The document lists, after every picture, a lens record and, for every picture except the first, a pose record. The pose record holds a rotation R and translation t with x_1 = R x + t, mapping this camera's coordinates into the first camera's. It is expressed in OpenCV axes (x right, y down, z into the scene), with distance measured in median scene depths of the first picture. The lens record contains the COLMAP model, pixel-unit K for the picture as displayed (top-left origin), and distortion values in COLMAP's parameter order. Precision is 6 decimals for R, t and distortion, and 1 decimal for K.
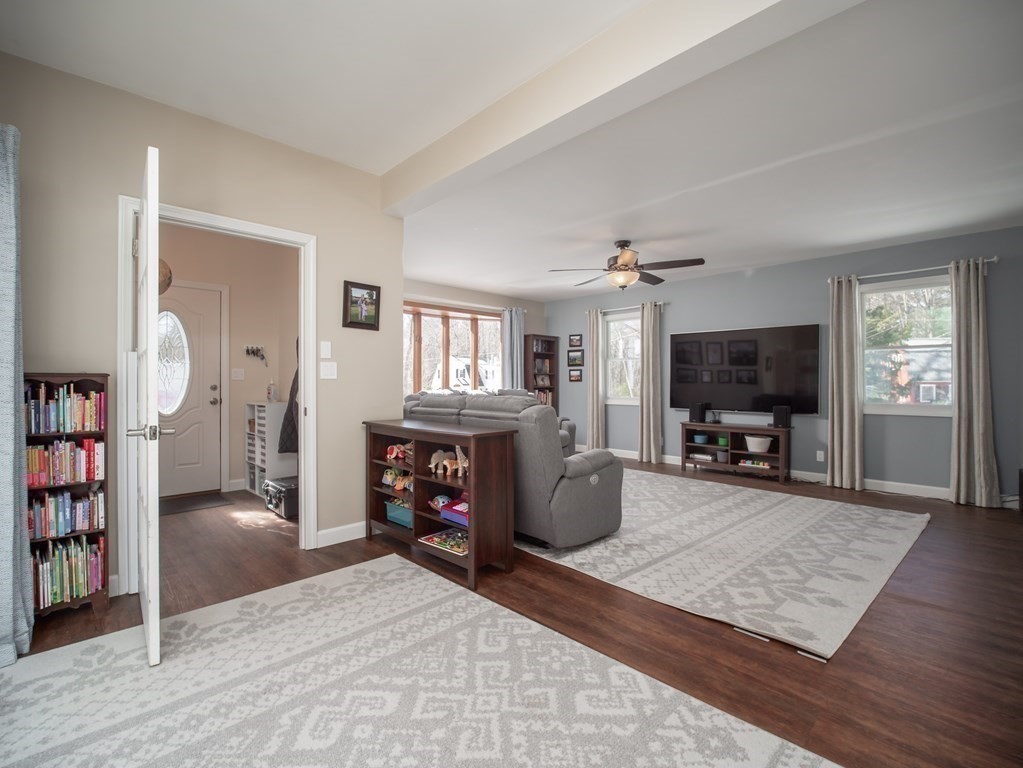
lens RADIAL K [[469.3, 0, 503.9], [0, 469.3, 379.8], [0, 0, 1]] dist [-0.017792, -0.000736]
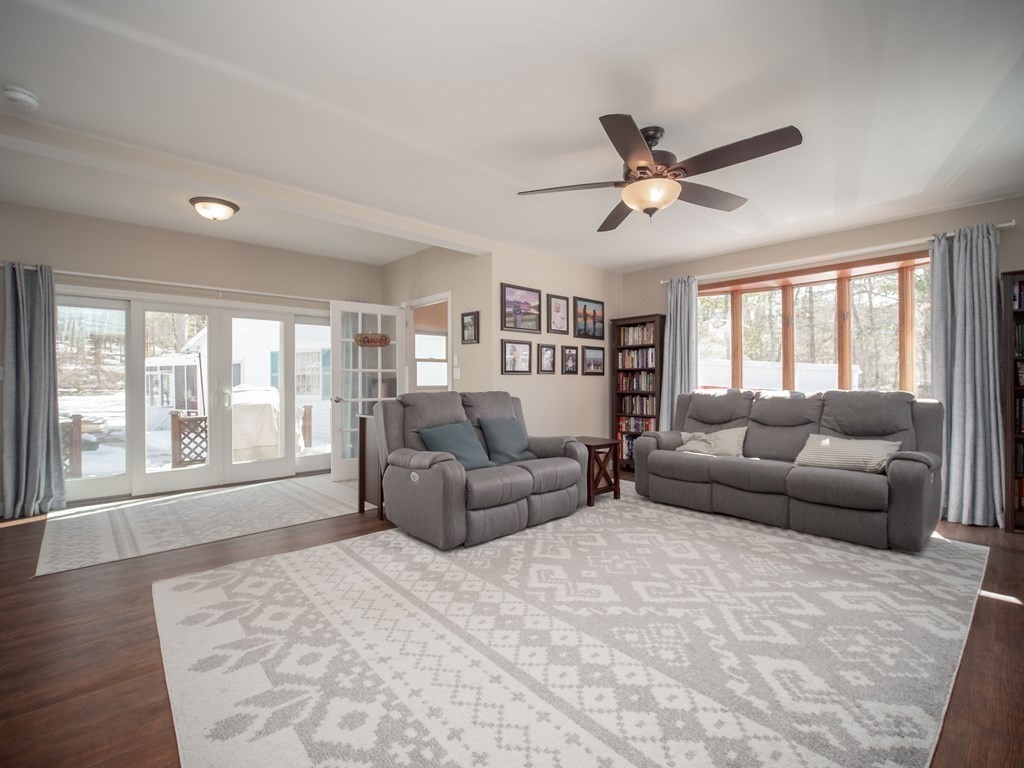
lens RADIAL K [[468.1, 0, 509.1], [0, 468.1, 383.4], [0, 0, 1]] dist [-0.018953, -0.000308]
pose [[-0.016976, 0.005383, -0.999841, 0.720609], [0.011325, 0.999922, 0.005191, 0.004330], [0.999792, -0.011235, -0.017036, 0.735099]]
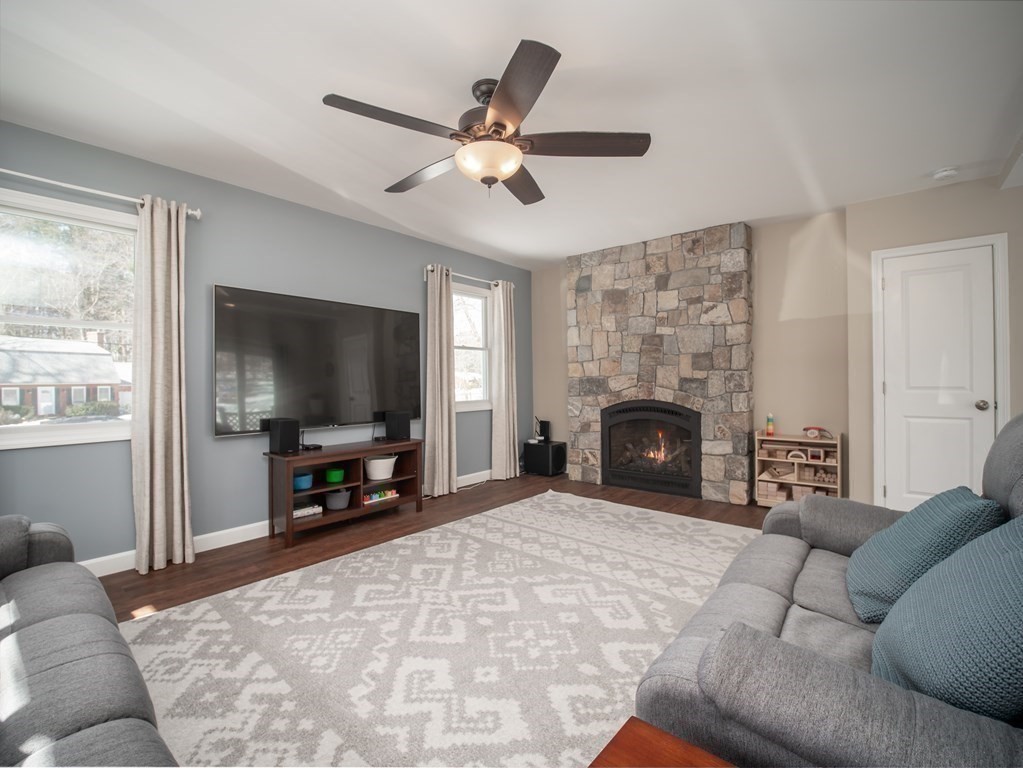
lens RADIAL K [[463.0, 0, 510.5], [0, 463.0, 379.9], [0, 0, 1]] dist [-0.016402, -0.000269]
pose [[-0.125406, 0.004860, 0.992094, -0.191359], [0.003025, 0.999985, -0.004517, 0.006355], [-0.992101, 0.002435, -0.125418, 0.913377]]
